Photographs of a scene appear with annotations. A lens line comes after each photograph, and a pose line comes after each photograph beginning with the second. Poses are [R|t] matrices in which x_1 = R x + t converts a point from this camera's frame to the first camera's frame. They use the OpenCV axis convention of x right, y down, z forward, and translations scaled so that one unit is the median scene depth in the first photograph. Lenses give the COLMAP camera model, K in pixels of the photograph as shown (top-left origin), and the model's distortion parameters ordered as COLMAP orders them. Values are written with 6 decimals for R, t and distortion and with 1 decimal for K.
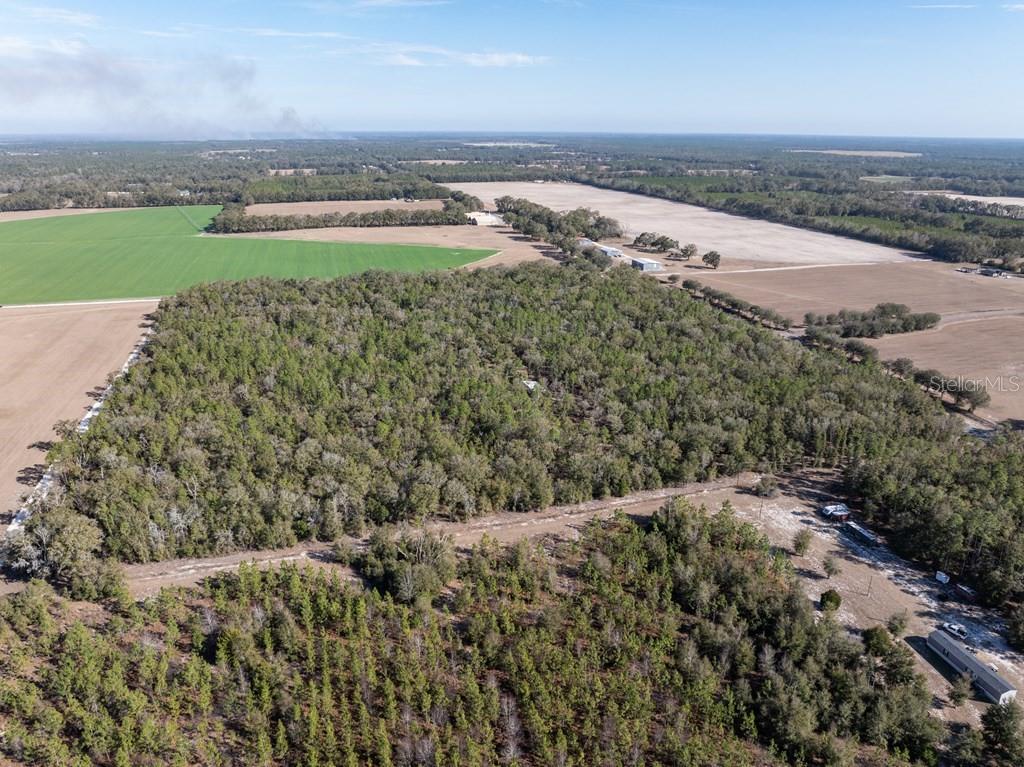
lens RADIAL K [[719.9, 0, 512.0], [0, 719.9, 383.5], [0, 0, 1]] dist [-0.055915, 0.027004]
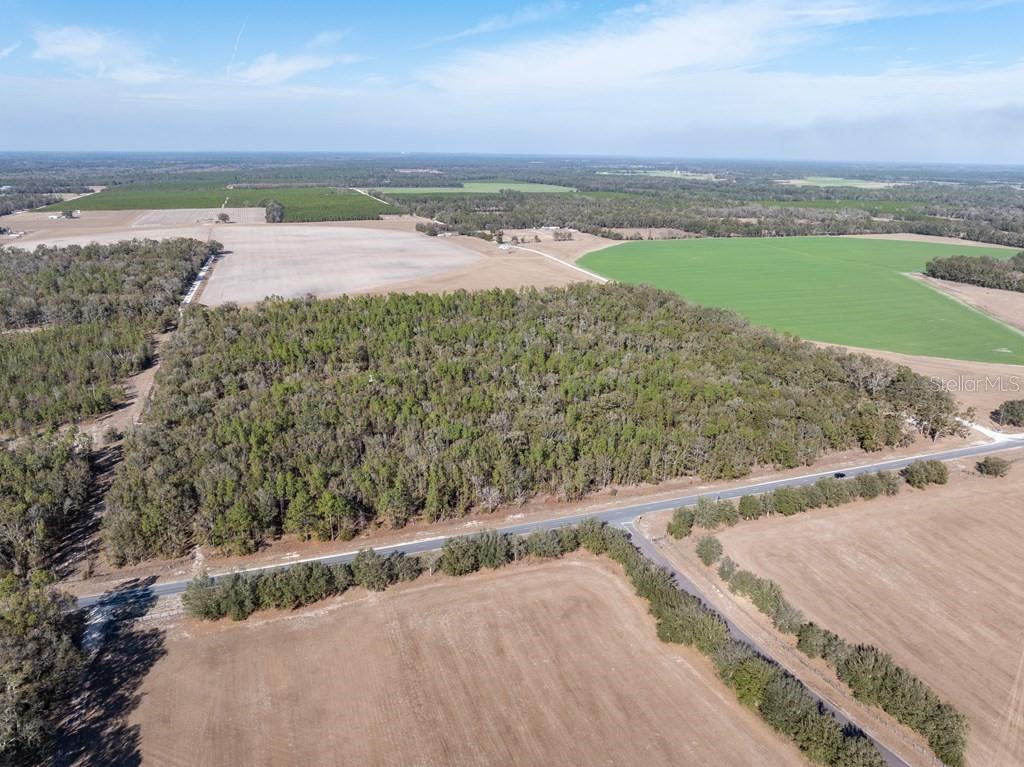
lens RADIAL K [[715.2, 0, 512.0], [0, 715.2, 383.5], [0, 0, 1]] dist [-0.042395, -0.006460]
pose [[0.070891, 0.304588, -0.949842, 0.418792], [-0.345683, 0.900730, 0.263039, -0.134951], [0.935670, 0.309697, 0.169145, 0.385991]]
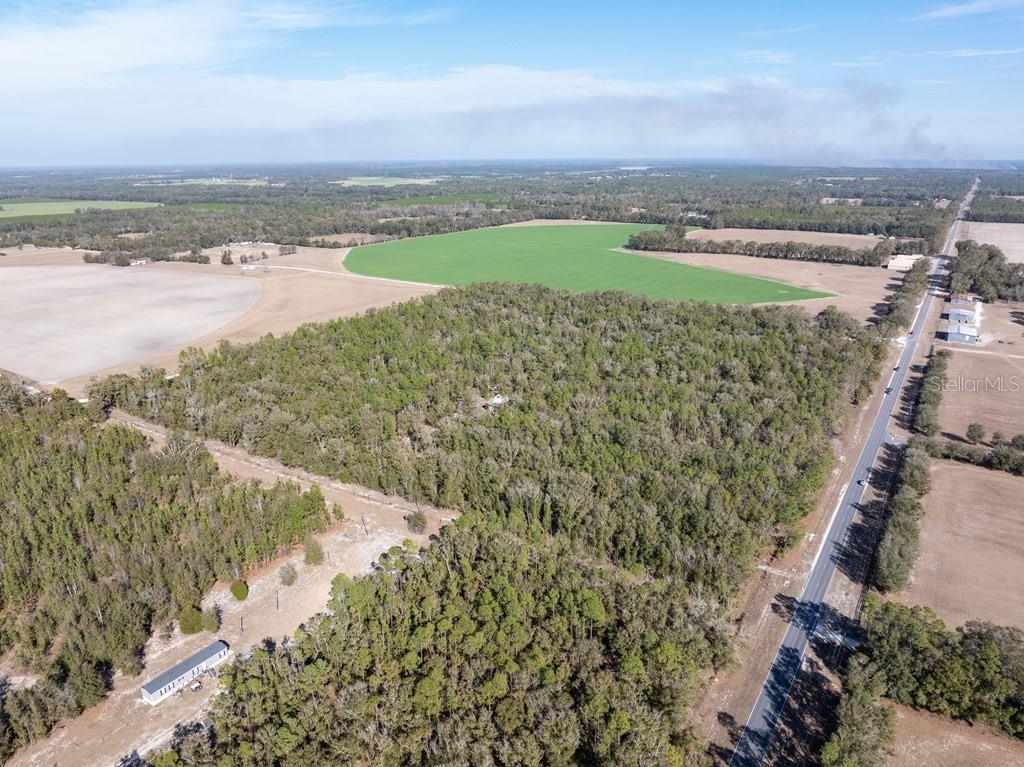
lens RADIAL K [[719.9, 0, 512.0], [0, 719.9, 383.5], [0, 0, 1]] dist [-0.055915, 0.027004]
pose [[0.668385, 0.214708, -0.712153, 0.299989], [-0.239399, 0.968584, 0.067334, -0.036278], [0.704237, 0.125484, 0.698788, 0.103374]]
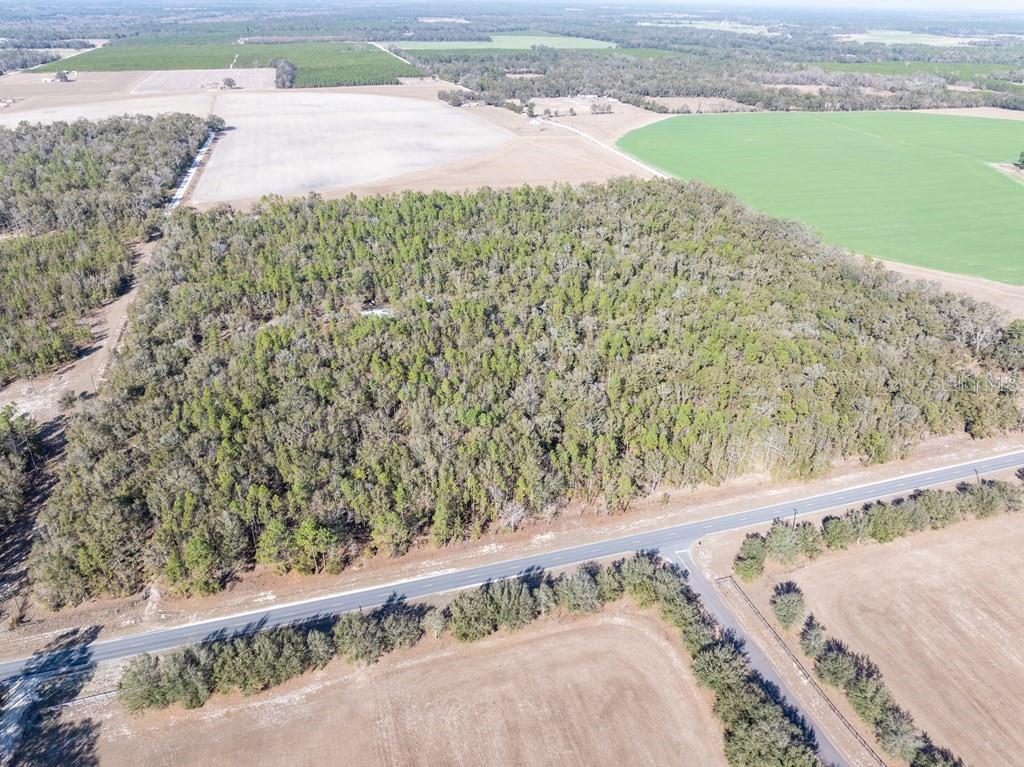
lens RADIAL K [[722.9, 0, 511.4], [0, 722.9, 369.0], [0, 0, 1]] dist [-0.061795, 0.031992]
pose [[0.028585, 0.460592, -0.887152, 0.347864], [-0.348380, 0.836458, 0.423047, -0.152228], [0.936917, 0.296973, 0.184371, 0.383211]]
